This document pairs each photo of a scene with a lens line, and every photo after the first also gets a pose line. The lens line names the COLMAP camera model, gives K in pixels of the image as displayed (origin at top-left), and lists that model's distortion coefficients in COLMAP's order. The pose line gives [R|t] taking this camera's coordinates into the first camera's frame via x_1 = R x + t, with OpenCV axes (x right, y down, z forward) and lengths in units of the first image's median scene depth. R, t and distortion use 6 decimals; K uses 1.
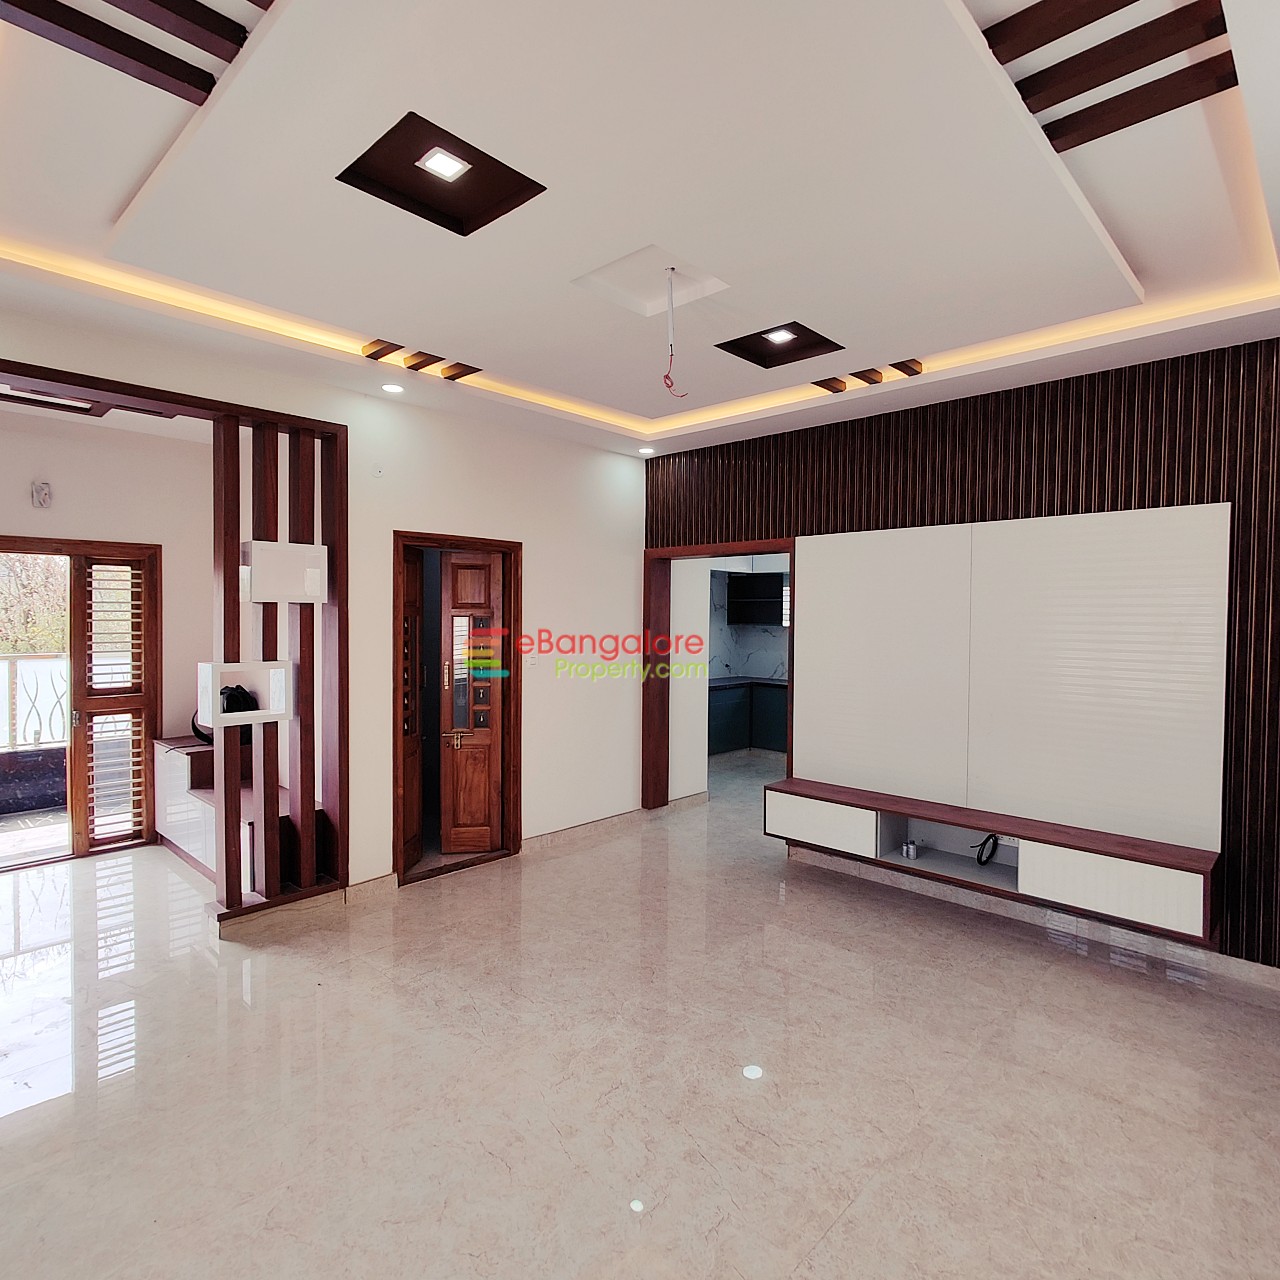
lens RADIAL K [[746.0, 0, 642.2], [0, 746.0, 637.0], [0, 0, 1]] dist [-0.003444, 0.011008]
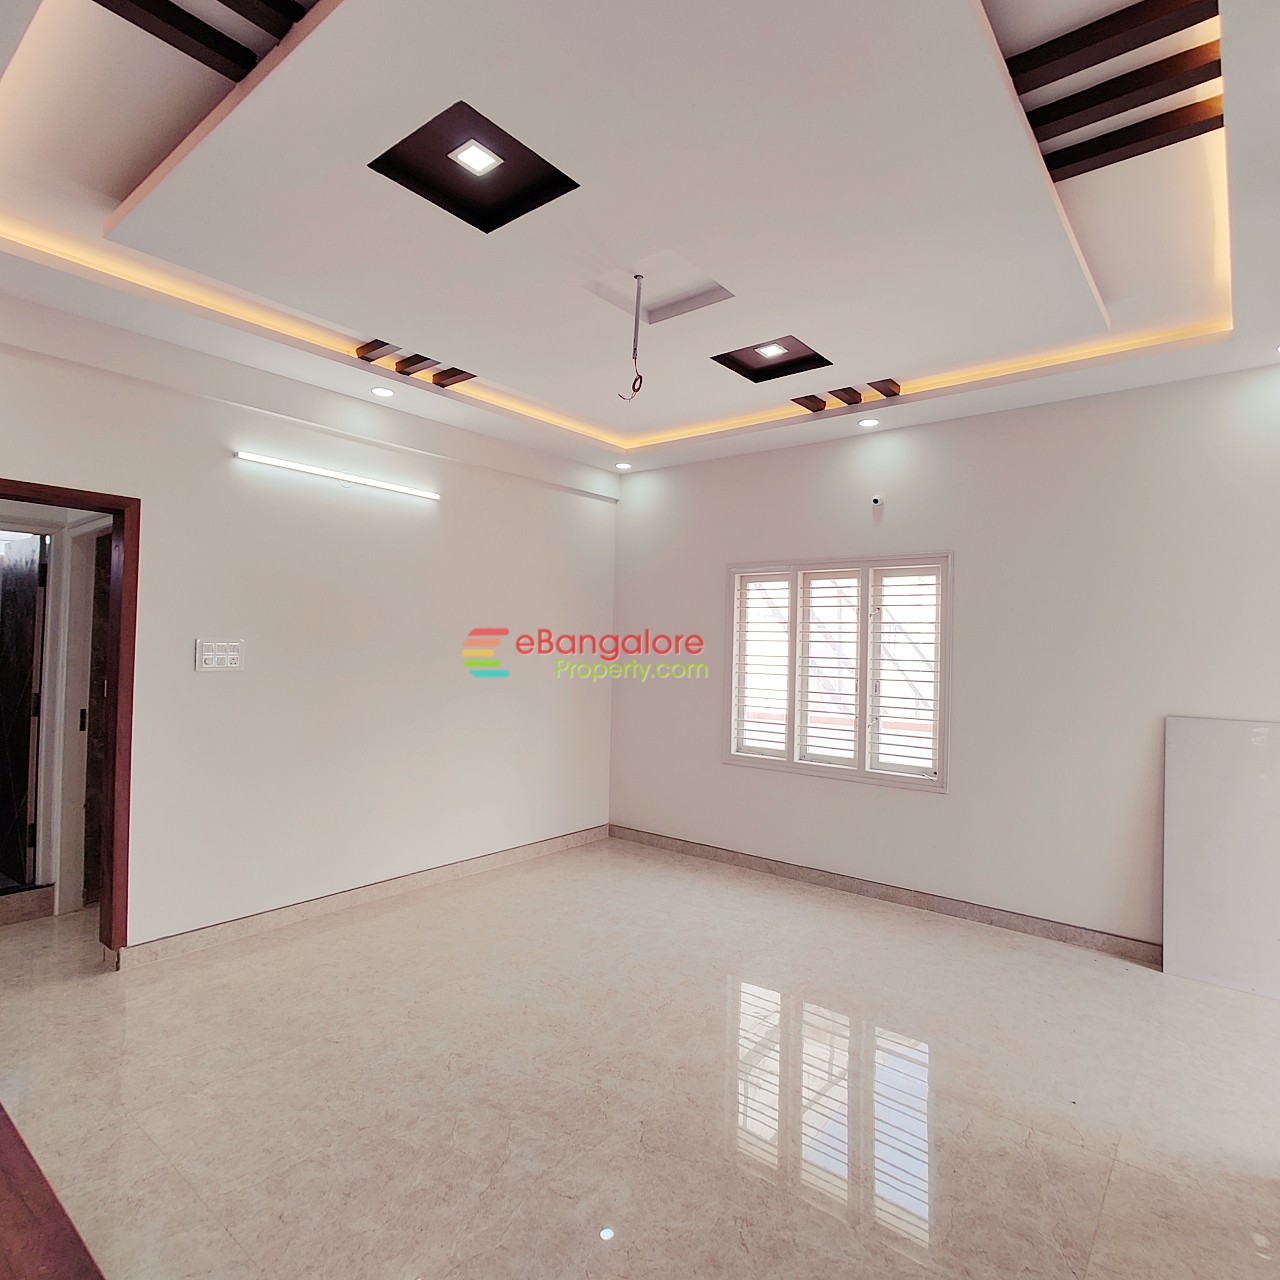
lens RADIAL K [[741.9, 0, 644.5], [0, 741.9, 637.4], [0, 0, 1]] dist [-0.000710, 0.002065]
pose [[-0.996254, -0.031227, -0.080636, 0.070596], [-0.032433, 0.999380, 0.013690, -0.006451], [0.080158, 0.016254, -0.996650, 1.459662]]
